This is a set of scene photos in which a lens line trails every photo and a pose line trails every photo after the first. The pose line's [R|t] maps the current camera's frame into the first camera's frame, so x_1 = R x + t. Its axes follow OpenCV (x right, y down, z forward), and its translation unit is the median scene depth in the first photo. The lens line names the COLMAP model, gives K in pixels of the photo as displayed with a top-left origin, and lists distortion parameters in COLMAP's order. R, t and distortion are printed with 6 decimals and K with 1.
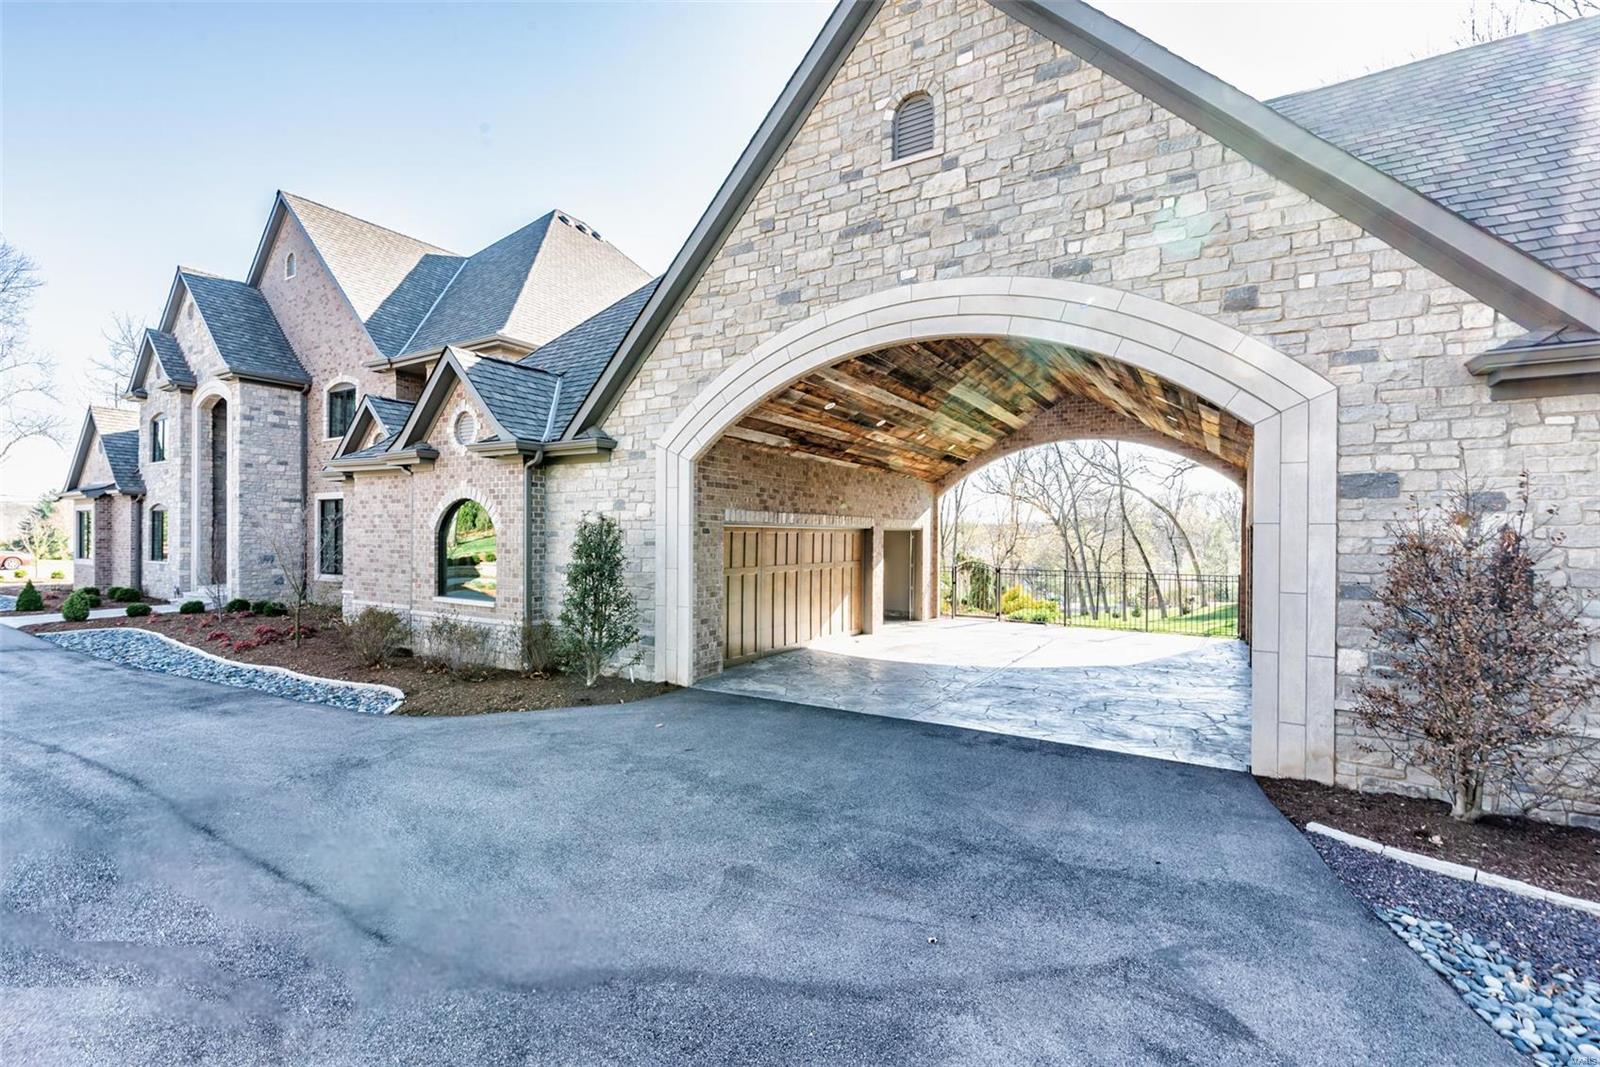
lens RADIAL K [[715.9, 0, 800.5], [0, 715.9, 533.0], [0, 0, 1]] dist [0.001192, 0.000058]
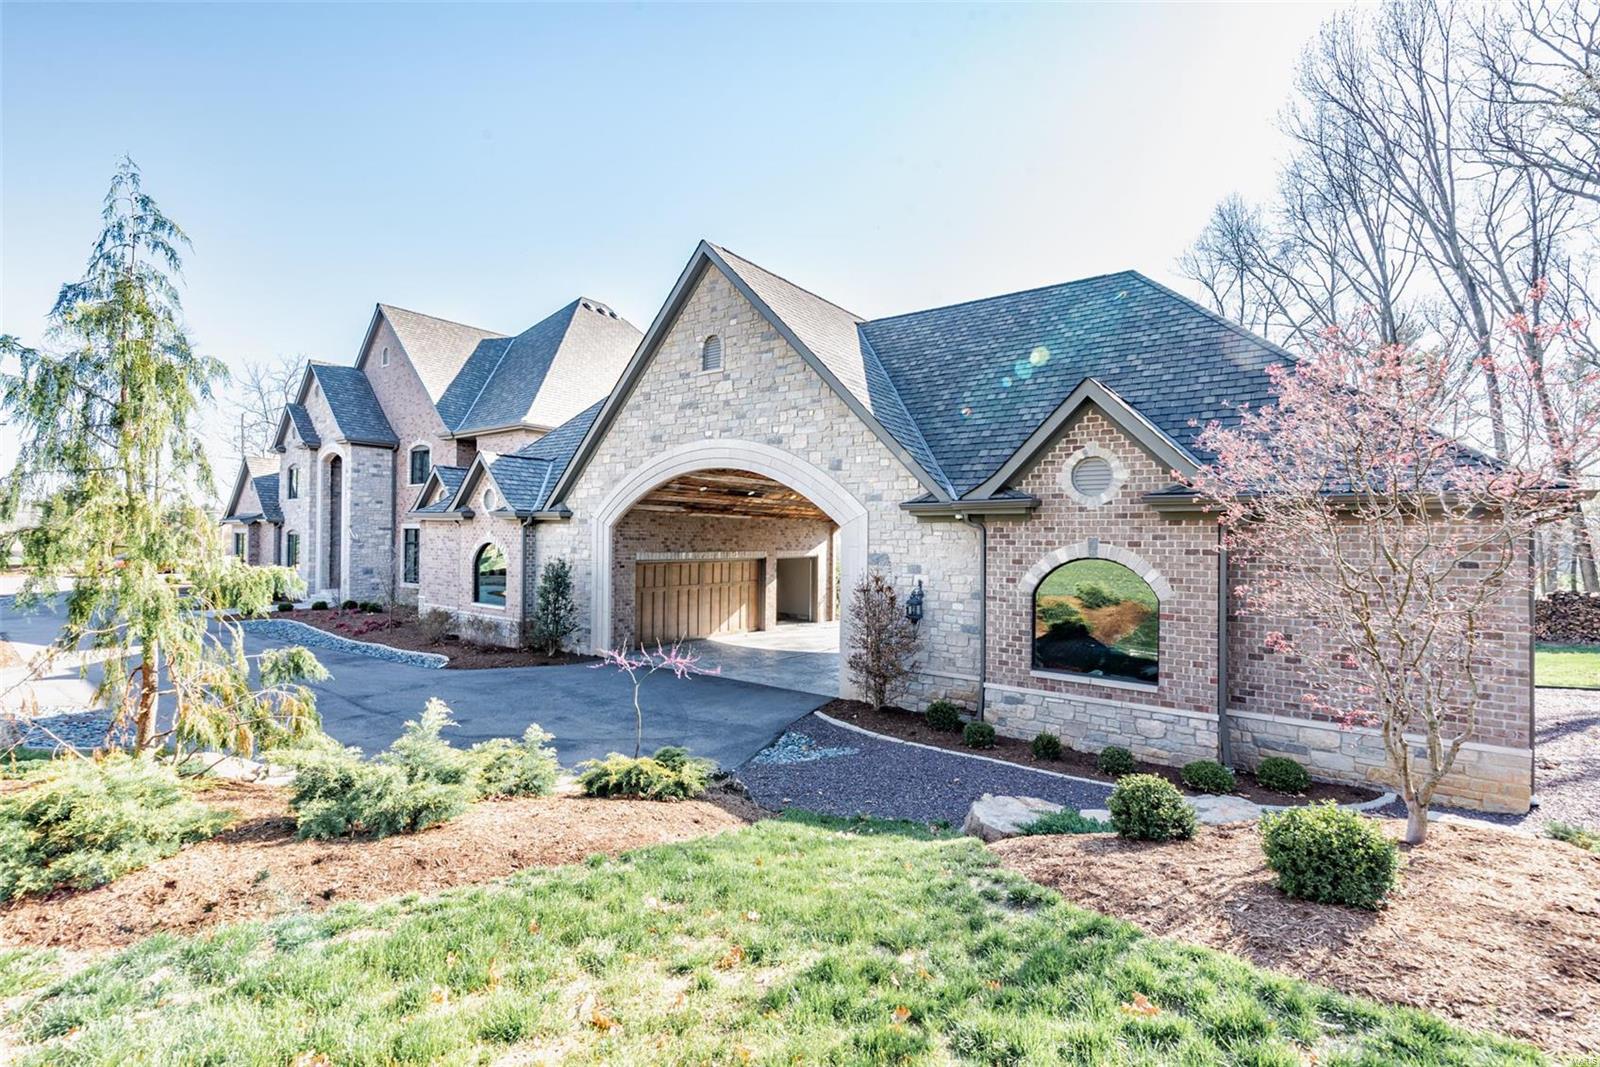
lens RADIAL K [[715.9, 0, 801.0], [0, 715.9, 529.4], [0, 0, 1]] dist [0.001192, 0.000058]
pose [[0.996441, 0.004001, -0.084194, 0.343930], [-0.004598, 0.999966, -0.006899, -0.064441], [0.084163, 0.007262, 0.996426, -0.517203]]
